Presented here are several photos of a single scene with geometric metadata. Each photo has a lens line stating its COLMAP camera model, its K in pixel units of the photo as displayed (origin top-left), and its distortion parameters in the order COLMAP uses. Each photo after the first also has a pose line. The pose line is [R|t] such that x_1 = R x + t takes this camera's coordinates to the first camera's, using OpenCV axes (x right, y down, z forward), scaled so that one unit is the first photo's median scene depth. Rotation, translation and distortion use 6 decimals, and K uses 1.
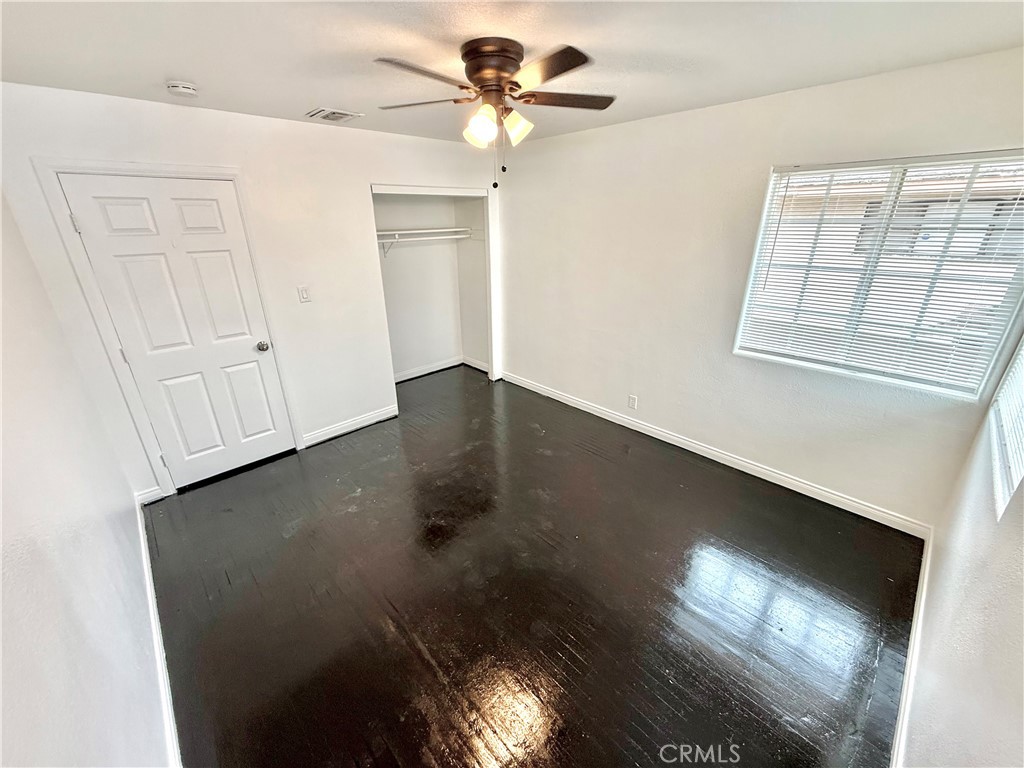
lens RADIAL K [[408.3, 0, 507.7], [0, 408.3, 387.3], [0, 0, 1]] dist [0.000880, 0.000165]
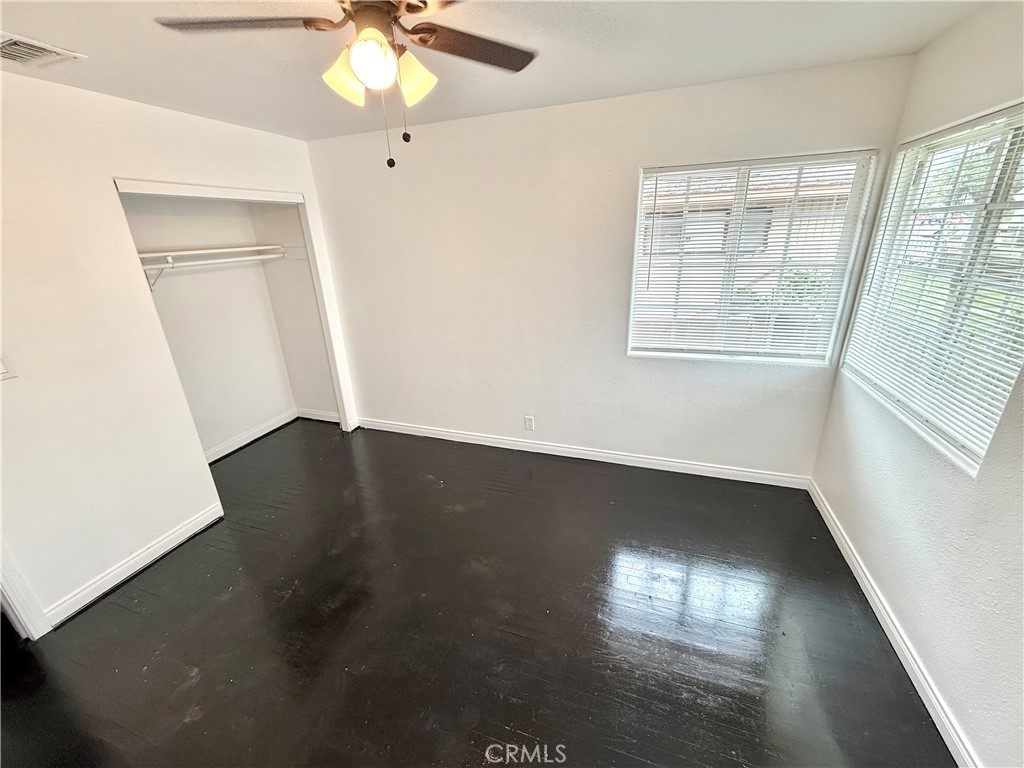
lens RADIAL K [[408.3, 0, 508.8], [0, 408.3, 386.2], [0, 0, 1]] dist [0.000880, 0.000165]
pose [[0.888578, -0.183016, 0.420636, -0.117180], [0.201537, 0.979481, 0.000426, -0.061866], [-0.412083, 0.084395, 0.907229, 0.206618]]
